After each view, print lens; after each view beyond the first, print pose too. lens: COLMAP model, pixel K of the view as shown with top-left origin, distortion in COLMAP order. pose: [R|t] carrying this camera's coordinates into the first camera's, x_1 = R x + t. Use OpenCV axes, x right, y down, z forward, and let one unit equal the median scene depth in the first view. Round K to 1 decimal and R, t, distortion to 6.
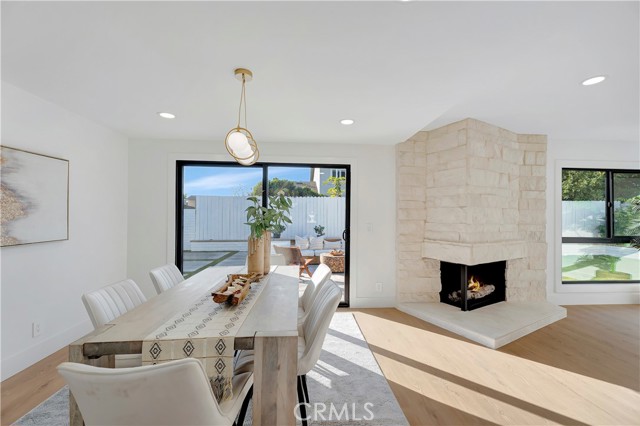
lens RADIAL K [[271.7, 0, 319.4], [0, 271.7, 213.7], [0, 0, 1]] dist [0.009388, 0.000264]
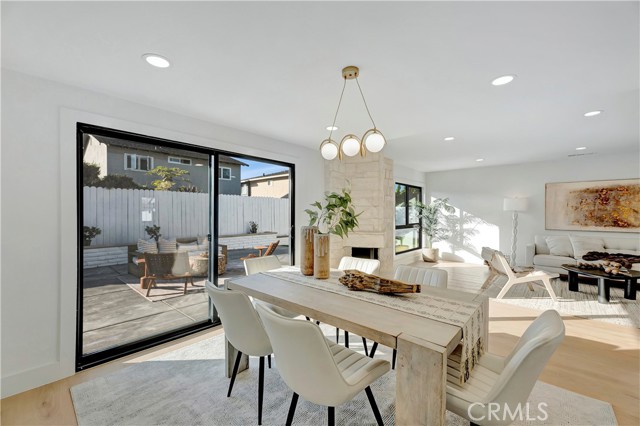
lens RADIAL K [[271.7, 0, 321.7], [0, 271.7, 211.2], [0, 0, 1]] dist [0.009388, 0.000264]
pose [[0.714806, -0.001044, 0.699322, -0.604242], [-0.000861, 0.999997, 0.002373, -0.002825], [-0.699322, -0.002299, 0.714803, 0.202864]]
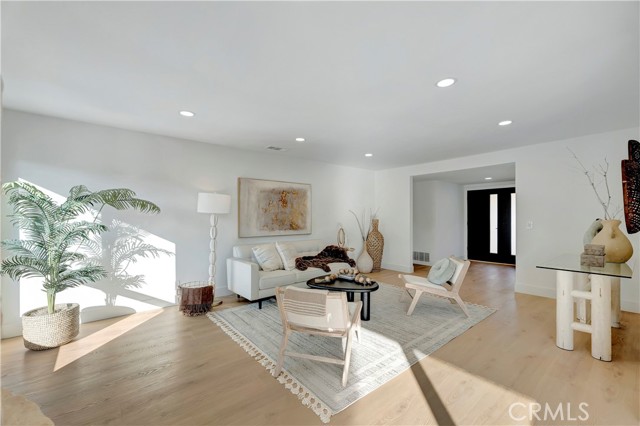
lens RADIAL K [[271.7, 0, 322.7], [0, 271.7, 214.5], [0, 0, 1]] dist [0.009388, 0.000264]
pose [[-0.594760, 0.001062, 0.803903, 0.316186], [-0.004716, 0.999977, -0.004810, 0.008064], [-0.803890, -0.006652, -0.594741, 0.906363]]
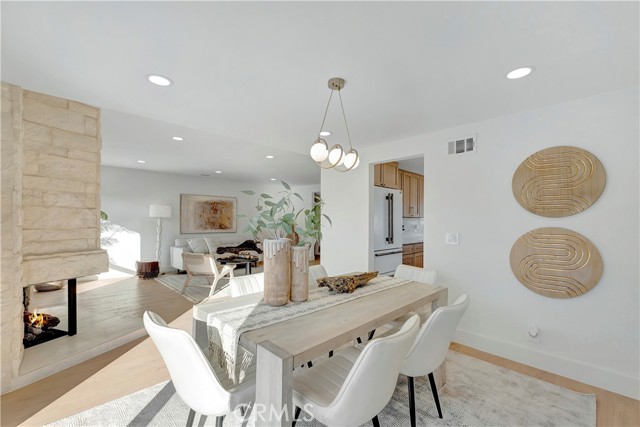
lens RADIAL K [[271.7, 0, 325.3], [0, 271.7, 221.5], [0, 0, 1]] dist [0.009388, 0.000264]
pose [[-0.664251, -0.013878, 0.747381, -0.581667], [-0.014982, 0.999874, 0.005251, 0.000305], [-0.747360, -0.007709, -0.664375, 0.981452]]
